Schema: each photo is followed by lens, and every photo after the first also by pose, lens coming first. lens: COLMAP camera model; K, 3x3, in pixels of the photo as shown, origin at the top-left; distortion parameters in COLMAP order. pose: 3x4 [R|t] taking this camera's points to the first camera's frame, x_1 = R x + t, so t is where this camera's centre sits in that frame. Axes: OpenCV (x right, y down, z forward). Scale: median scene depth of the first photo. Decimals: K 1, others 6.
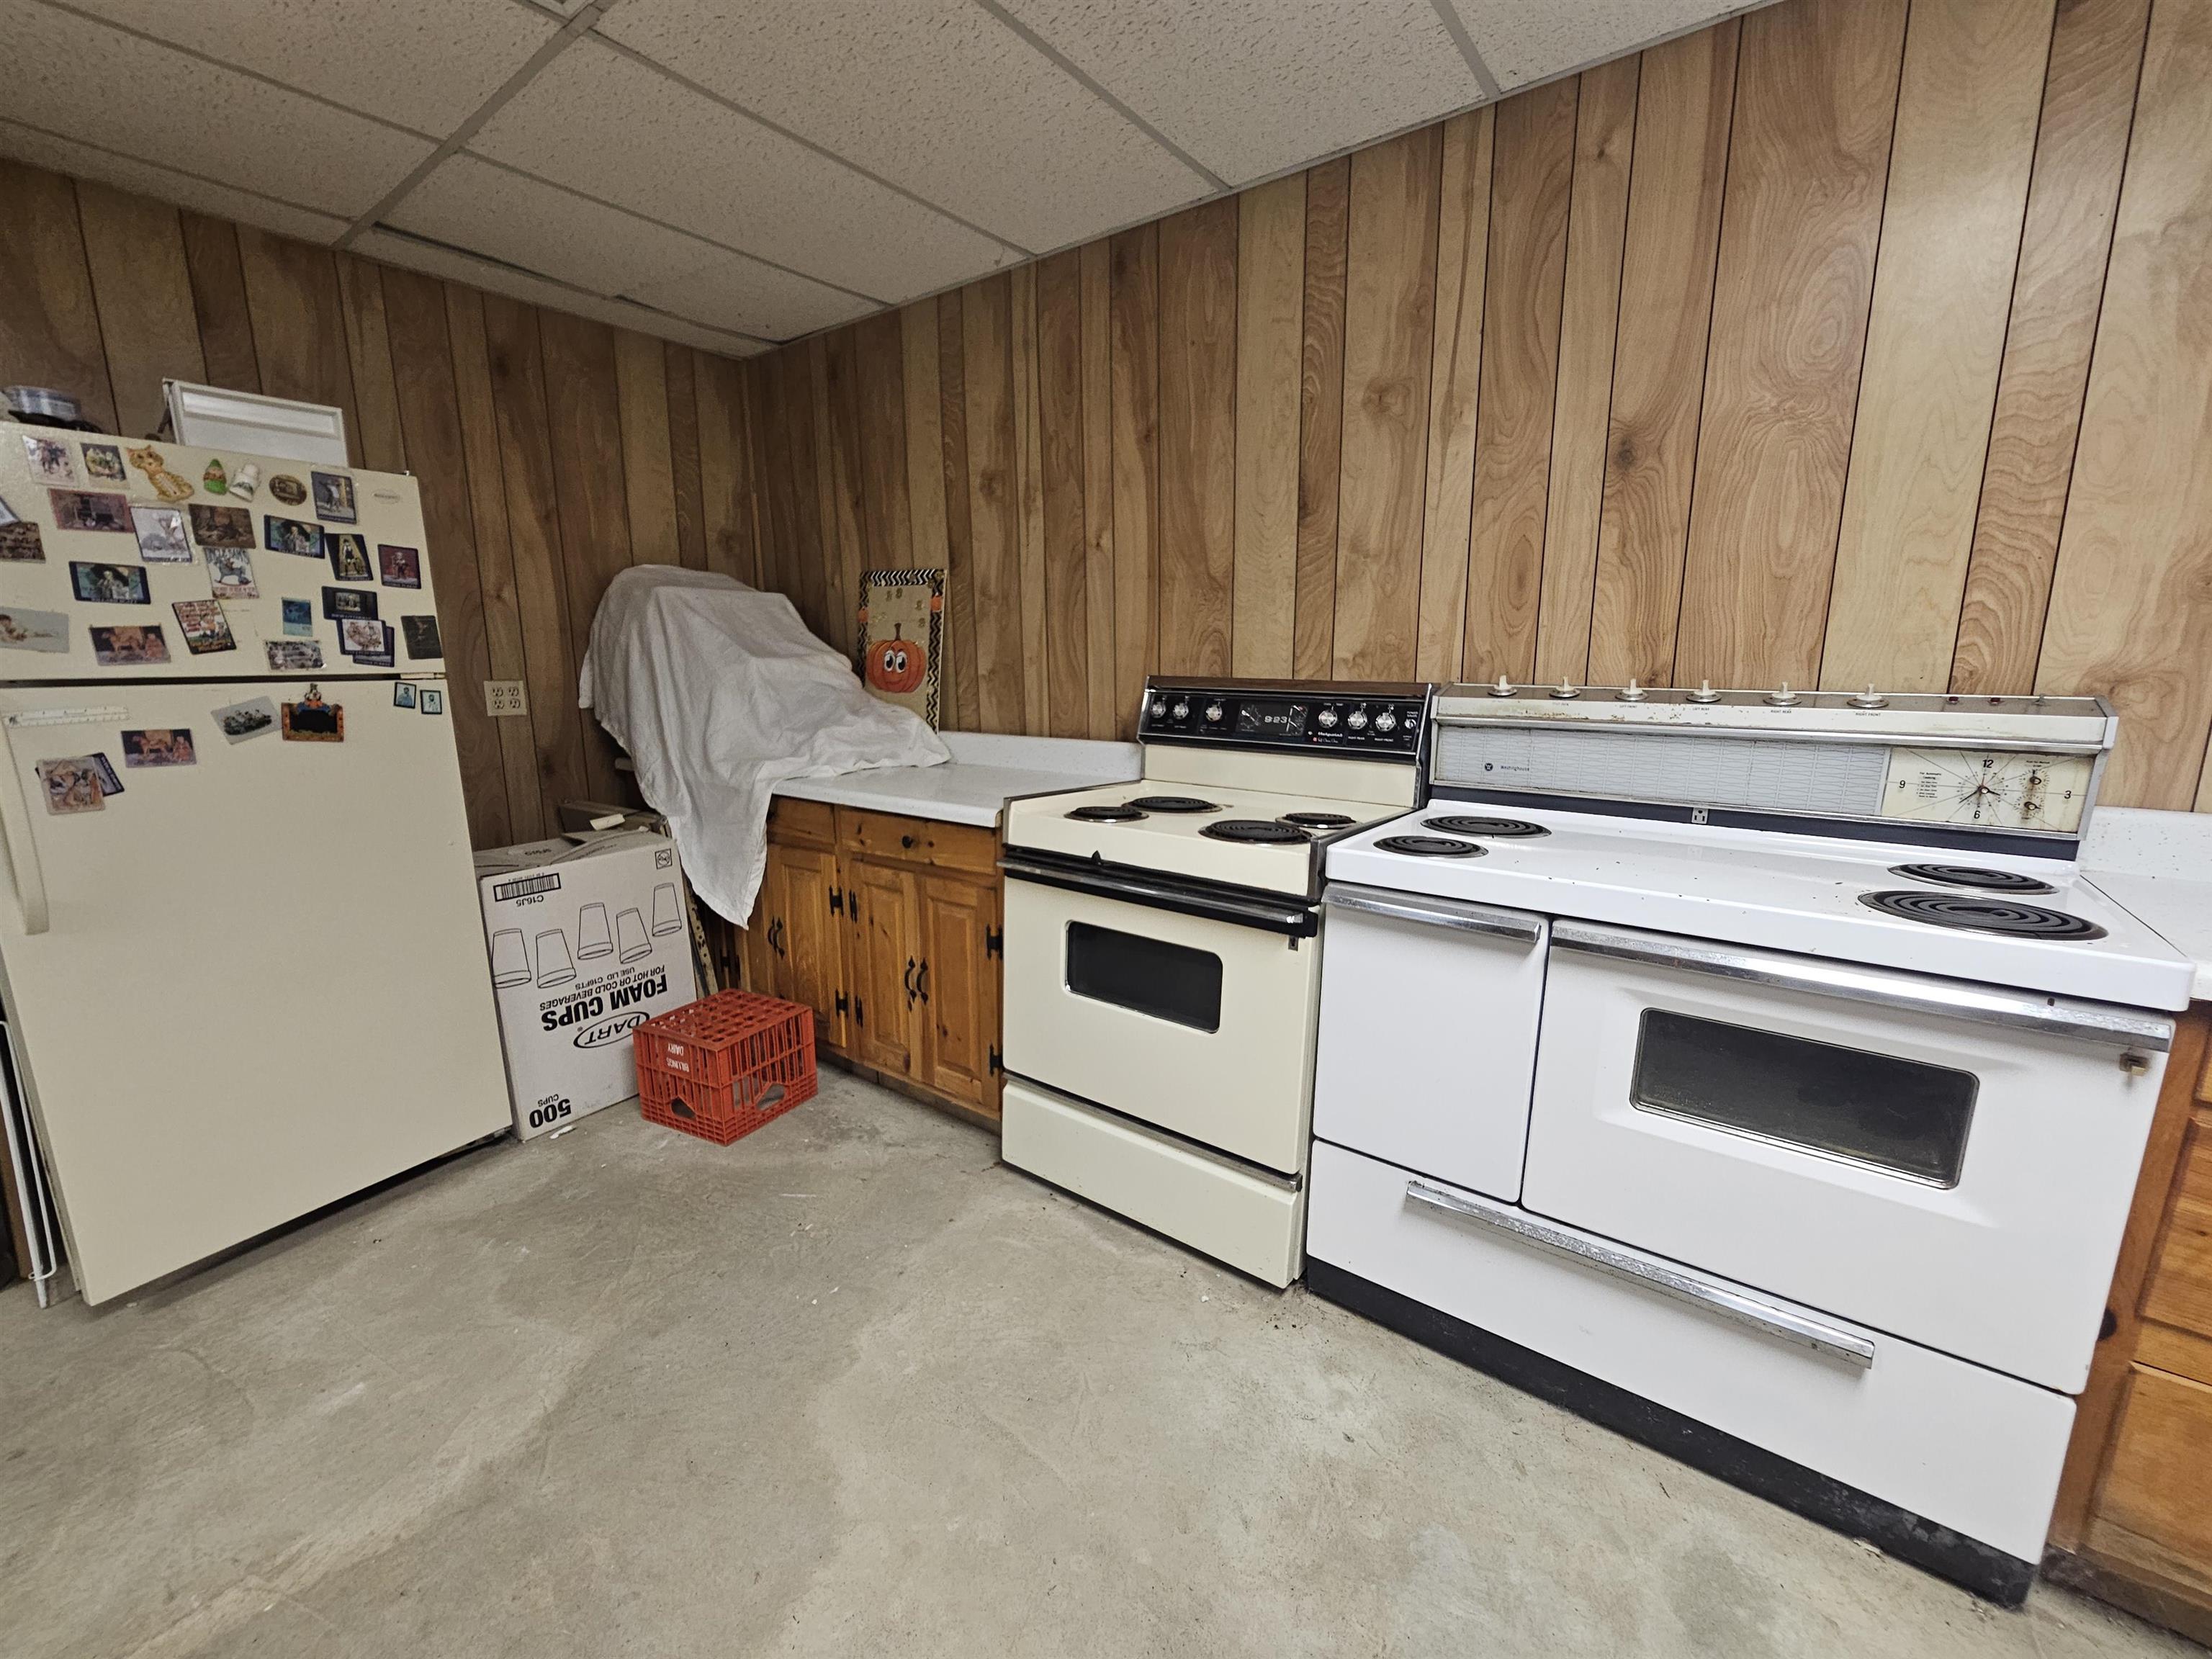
lens RADIAL K [[900.6, 0, 1106.0], [0, 900.6, 829.5], [0, 0, 1]] dist [0.003023, 0.000122]
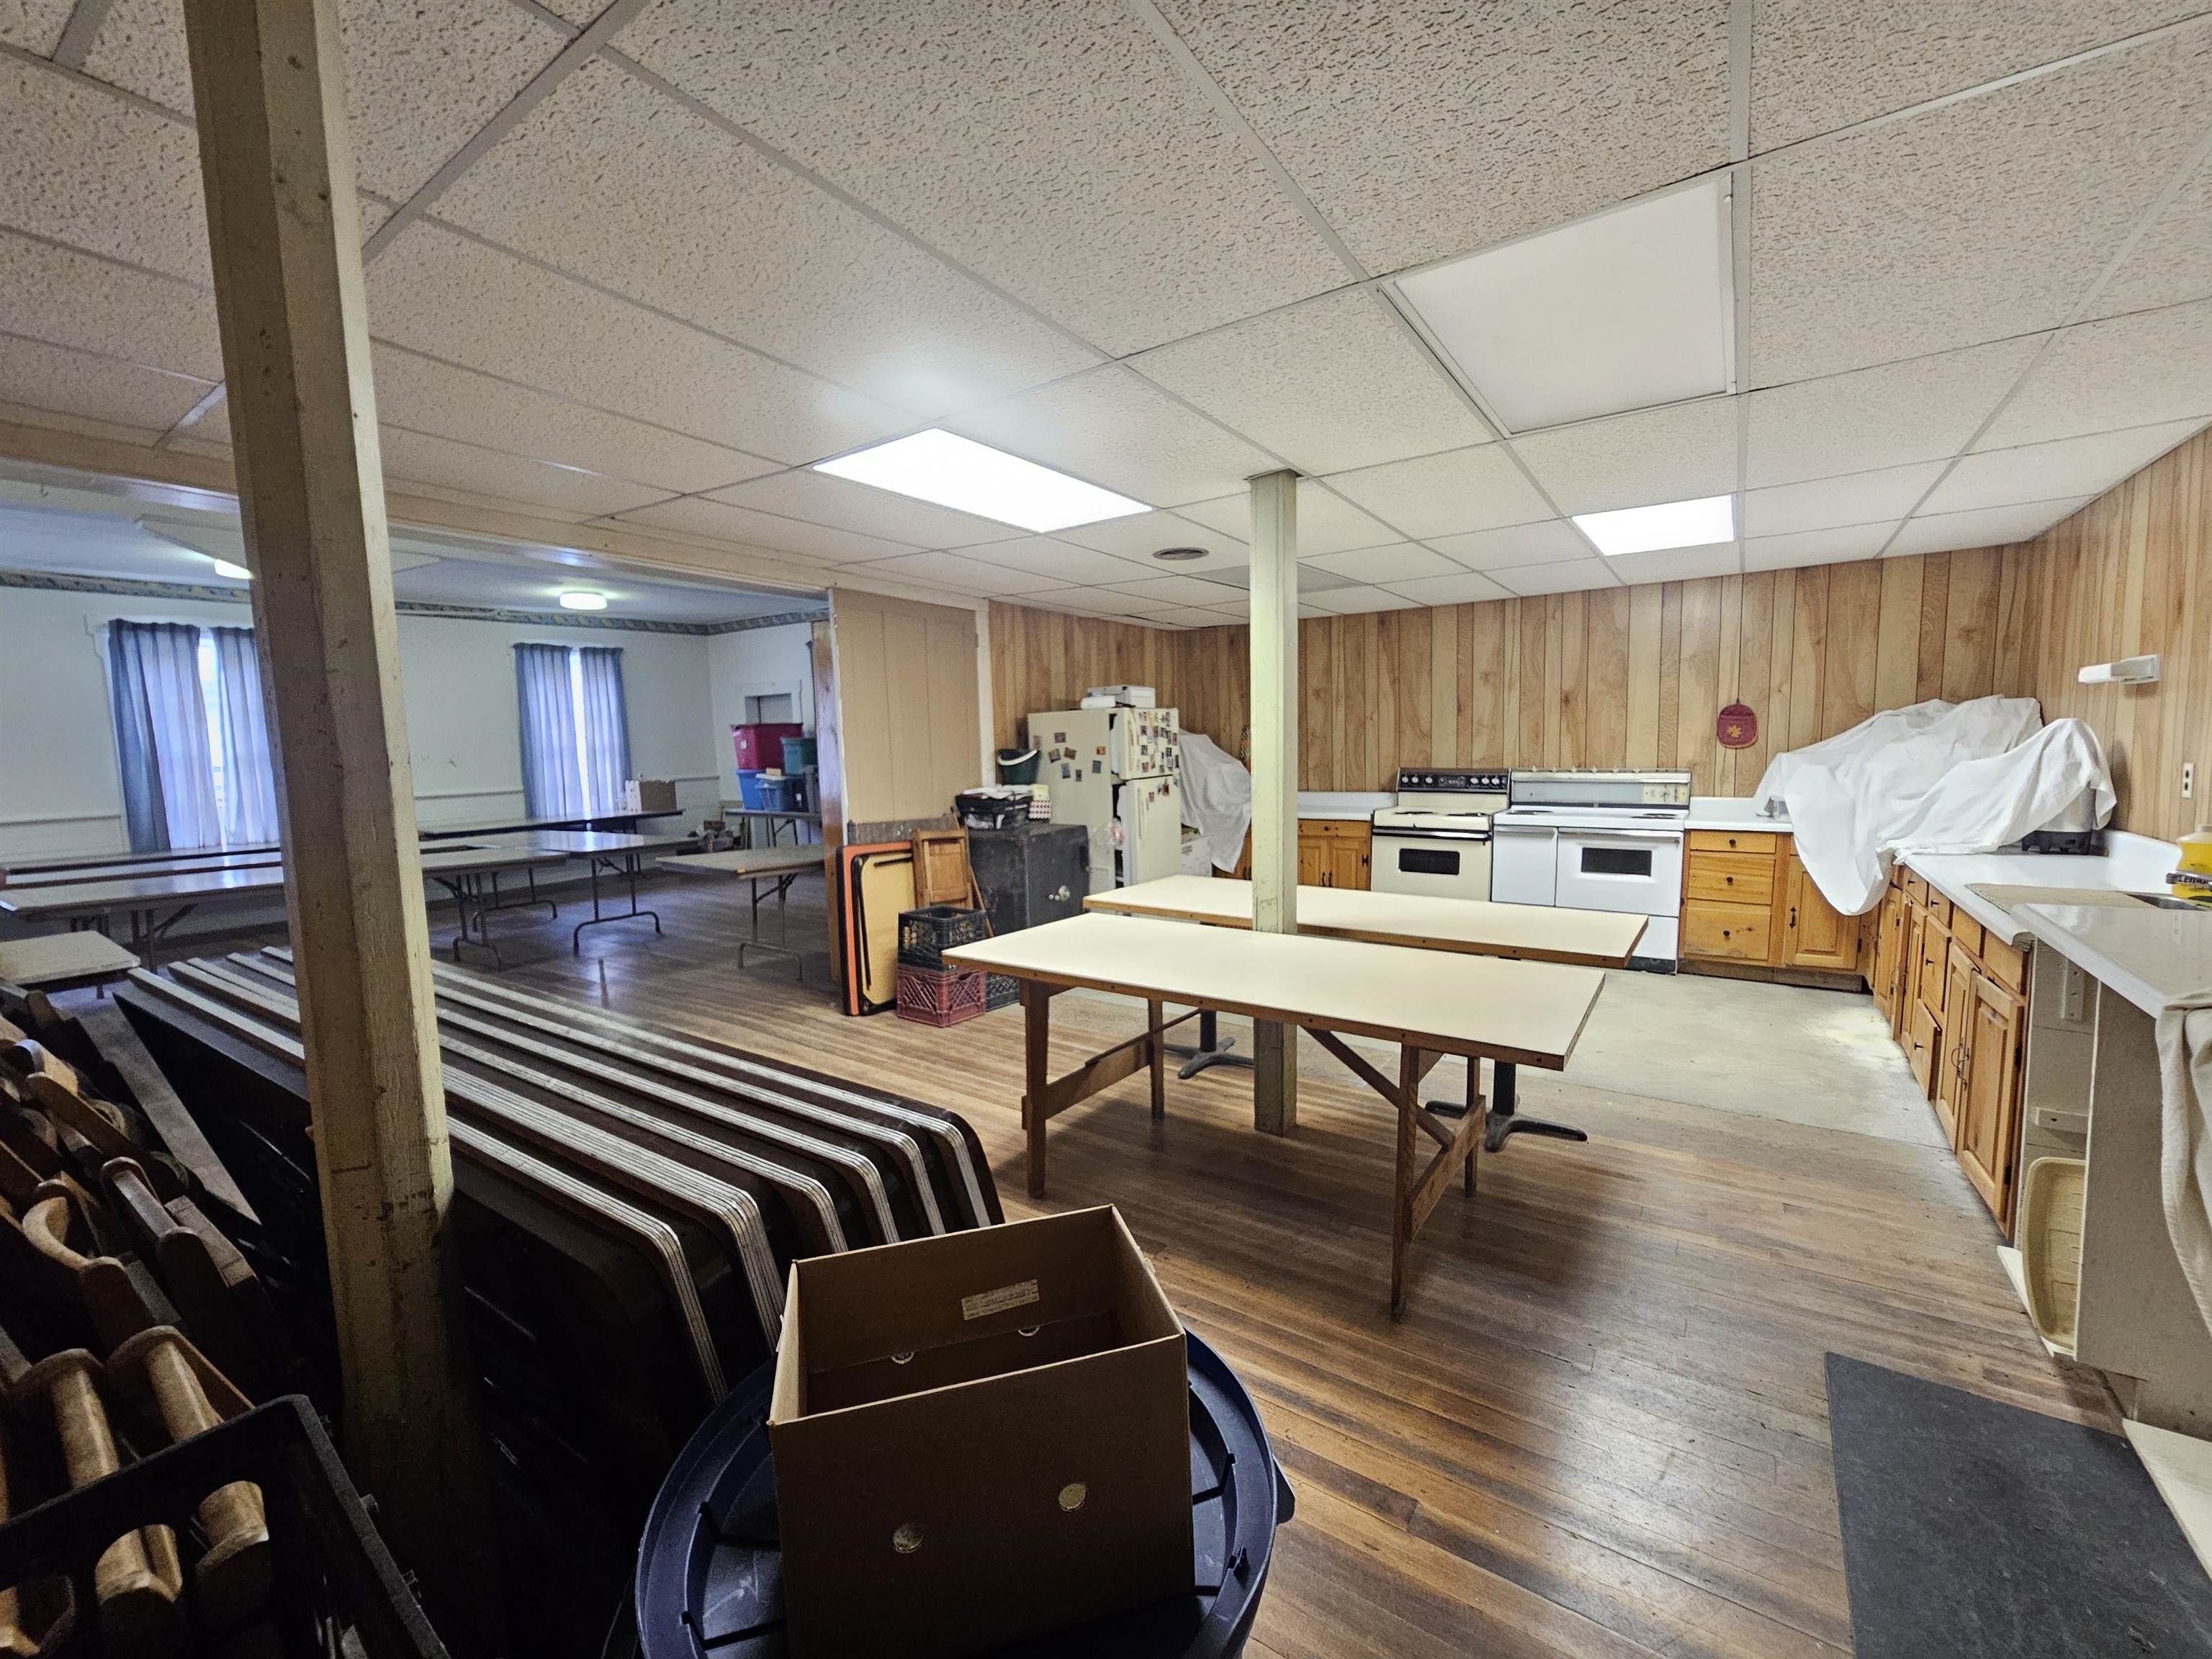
lens RADIAL K [[897.6, 0, 1103.8], [0, 897.6, 837.1], [0, 0, 1]] dist [-0.003187, -0.000483]
pose [[0.998648, -0.028330, 0.043581, -1.158658], [0.031704, 0.996386, -0.078799, 0.267495], [-0.041191, 0.080074, 0.995937, -1.965827]]
